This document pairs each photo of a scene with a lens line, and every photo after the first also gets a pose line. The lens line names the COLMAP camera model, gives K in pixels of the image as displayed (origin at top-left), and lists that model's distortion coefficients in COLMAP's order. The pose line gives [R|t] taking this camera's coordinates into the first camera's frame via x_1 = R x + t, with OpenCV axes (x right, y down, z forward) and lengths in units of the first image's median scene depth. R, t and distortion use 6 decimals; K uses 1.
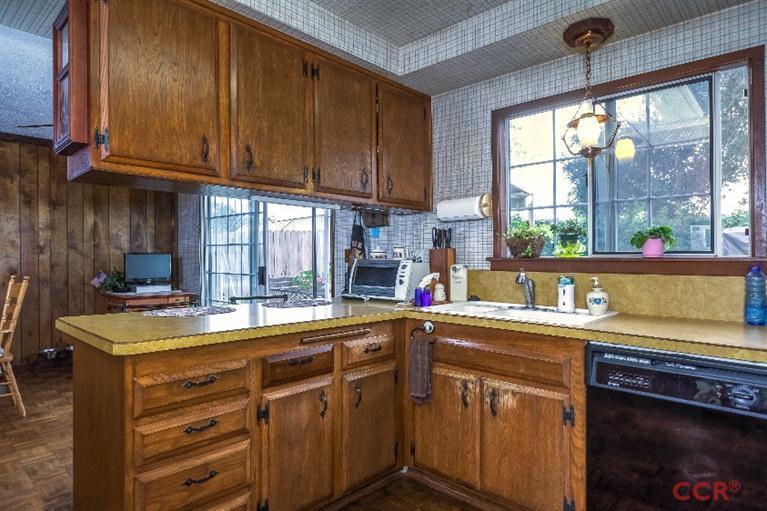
lens RADIAL K [[449.9, 0, 383.5], [0, 449.9, 255.5], [0, 0, 1]] dist [-0.007955, -0.001598]
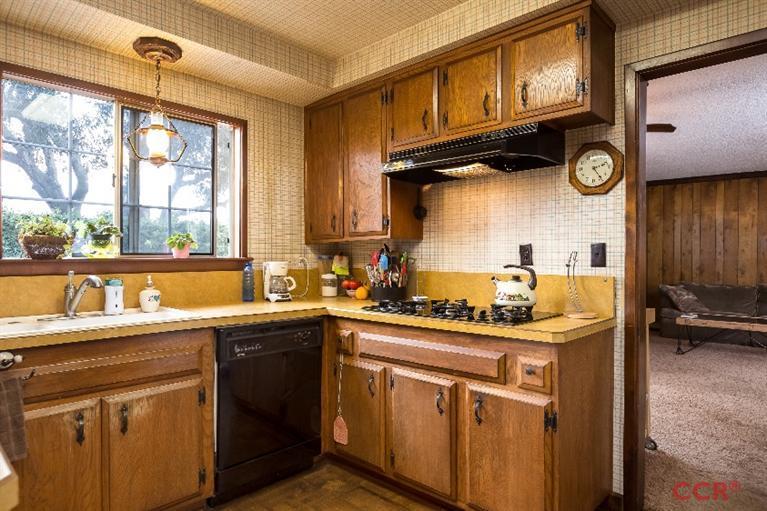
lens RADIAL K [[449.9, 0, 383.5], [0, 449.9, 255.5], [0, 0, 1]] dist [-0.007955, -0.001598]
pose [[0.030284, 0.003650, 0.999535, -0.318716], [-0.006859, 0.999971, -0.003443, -0.001307], [-0.999518, -0.006751, 0.030308, 0.221733]]
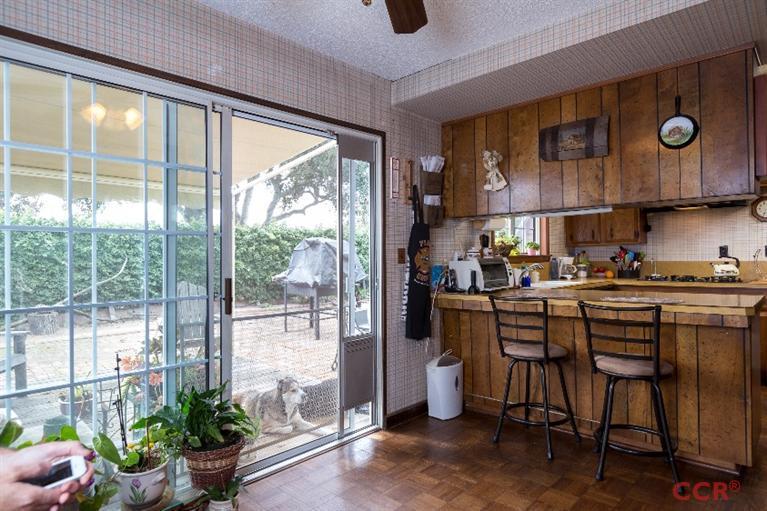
lens RADIAL K [[449.9, 0, 383.5], [0, 449.9, 255.5], [0, 0, 1]] dist [-0.007955, -0.001598]
pose [[-0.002339, -0.002123, 0.999995, -0.867112], [0.007153, 0.999972, 0.002140, -0.003093], [-0.999972, 0.007158, -0.002324, 0.918964]]
